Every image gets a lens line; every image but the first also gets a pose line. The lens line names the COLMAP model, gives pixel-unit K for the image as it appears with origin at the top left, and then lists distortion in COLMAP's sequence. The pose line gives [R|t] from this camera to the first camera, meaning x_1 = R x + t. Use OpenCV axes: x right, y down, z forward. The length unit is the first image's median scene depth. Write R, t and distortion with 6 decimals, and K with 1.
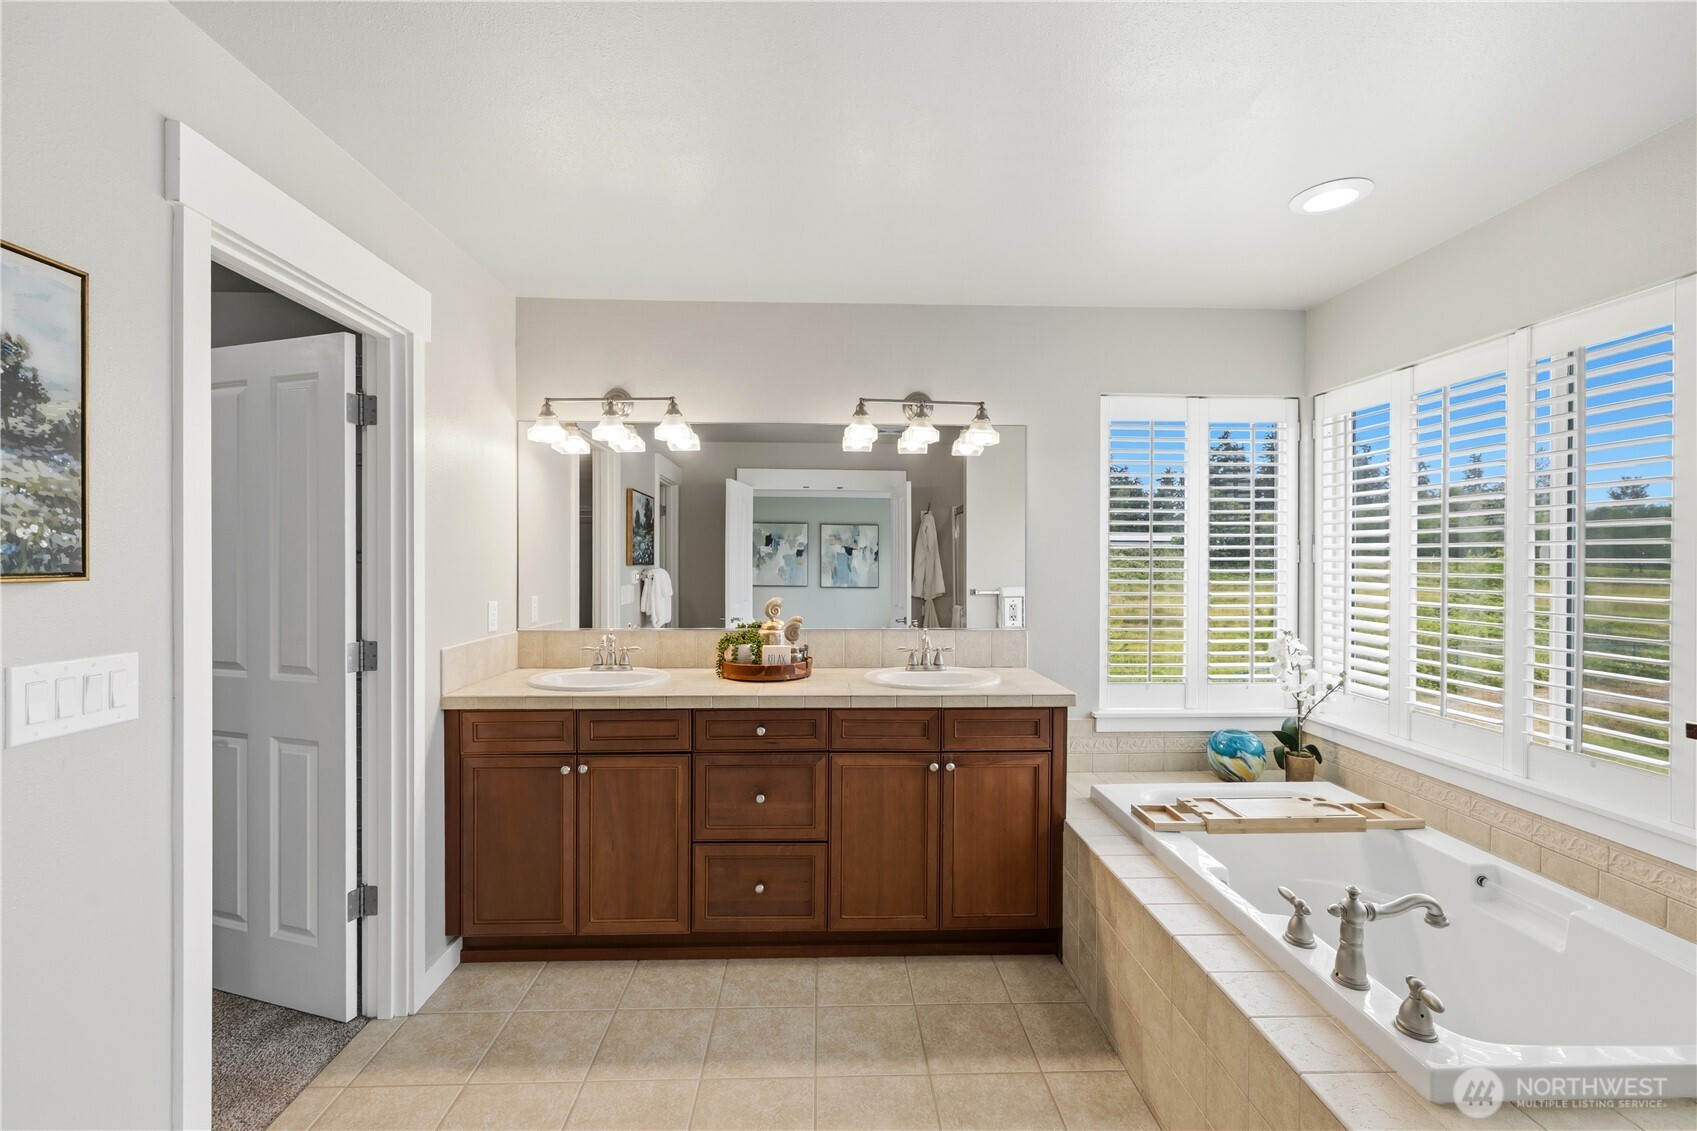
lens RADIAL K [[719.2, 0, 856.0], [0, 719.2, 566.4], [0, 0, 1]] dist [-0.000191, 0.000257]
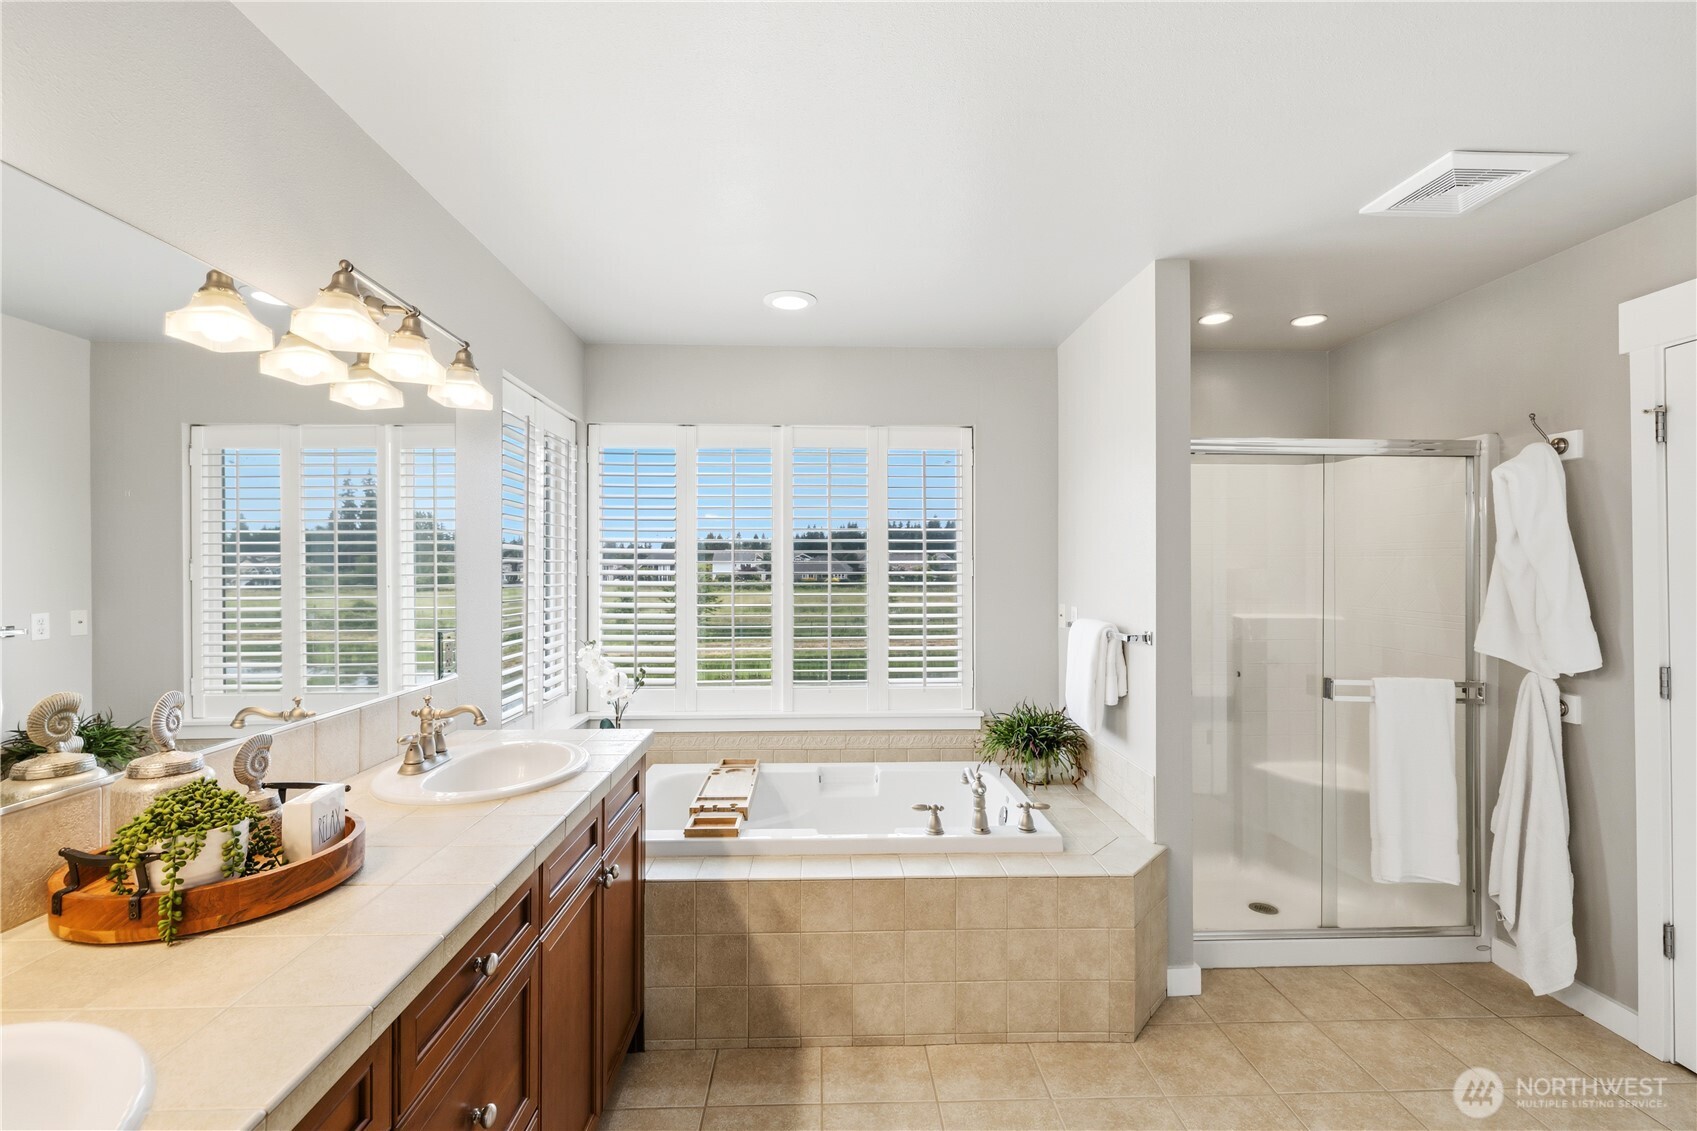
lens RADIAL K [[721.2, 0, 840.8], [0, 721.2, 568.4], [0, 0, 1]] dist [0.001590, 0.000100]
pose [[0.019077, -0.001833, 0.999816, -0.574975], [0.009064, 0.999958, 0.001660, -0.018409], [-0.999777, 0.009031, 0.019092, 0.761253]]
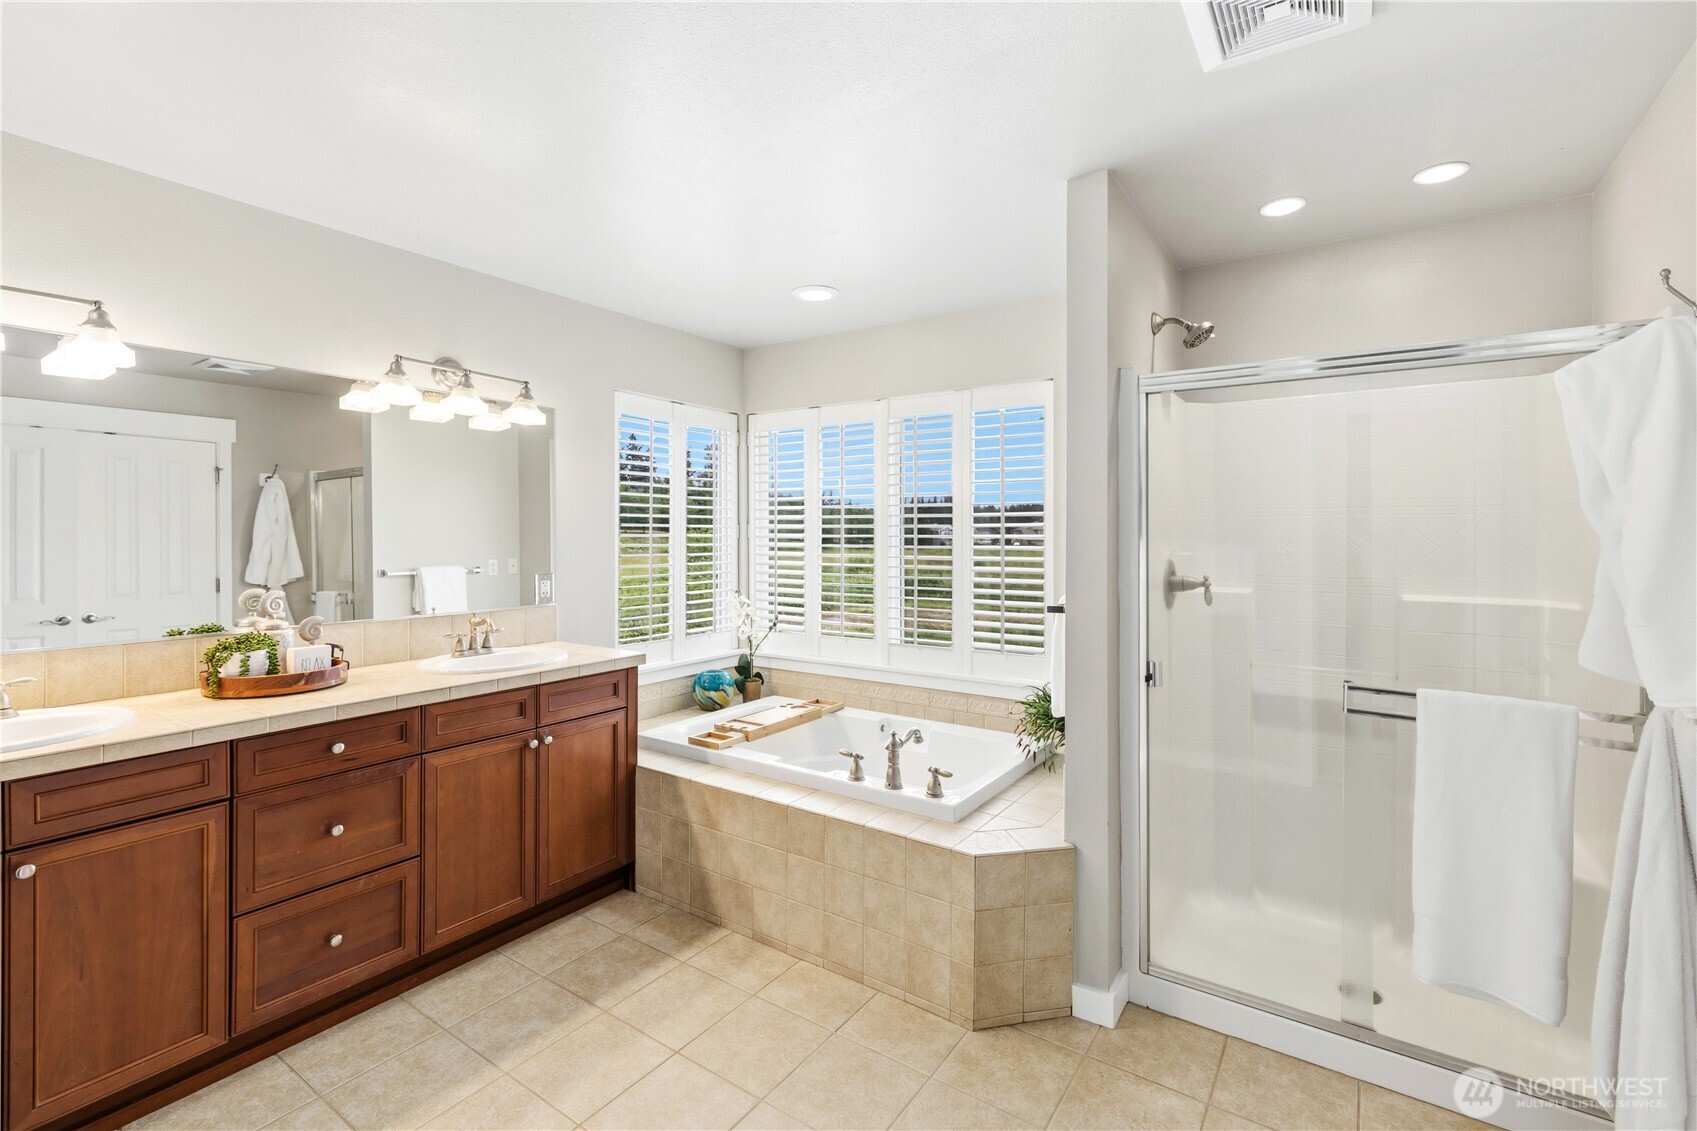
lens RADIAL K [[738.3, 0, 854.0], [0, 738.3, 537.9], [0, 0, 1]] dist [0.002374, 0.000396]
pose [[0.600155, -0.006914, 0.799854, -0.449272], [0.009470, 0.999954, 0.001538, -0.007763], [-0.799828, 0.006651, 0.600192, 0.015158]]
